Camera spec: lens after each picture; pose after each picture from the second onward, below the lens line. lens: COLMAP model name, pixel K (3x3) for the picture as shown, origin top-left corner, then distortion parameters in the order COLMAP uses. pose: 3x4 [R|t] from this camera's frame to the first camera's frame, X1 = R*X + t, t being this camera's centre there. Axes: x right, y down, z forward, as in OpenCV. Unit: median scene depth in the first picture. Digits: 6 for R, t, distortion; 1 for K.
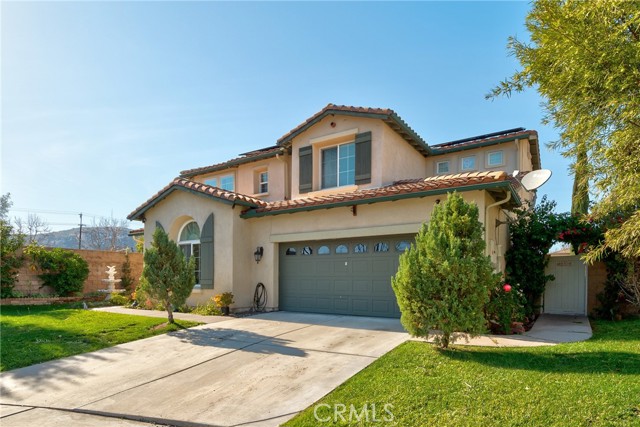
lens RADIAL K [[333.7, 0, 321.7], [0, 333.7, 218.1], [0, 0, 1]] dist [0.023084, -0.015381]
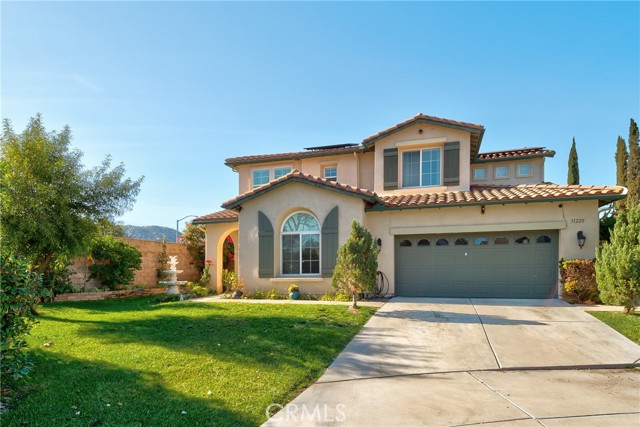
lens RADIAL K [[333.7, 0, 323.3], [0, 333.7, 209.9], [0, 0, 1]] dist [0.023084, -0.015381]
pose [[0.965143, 0.037600, 0.259007, -0.589528], [-0.037269, 0.999286, -0.006189, 0.005221], [-0.259055, -0.003679, 0.965856, -0.012455]]
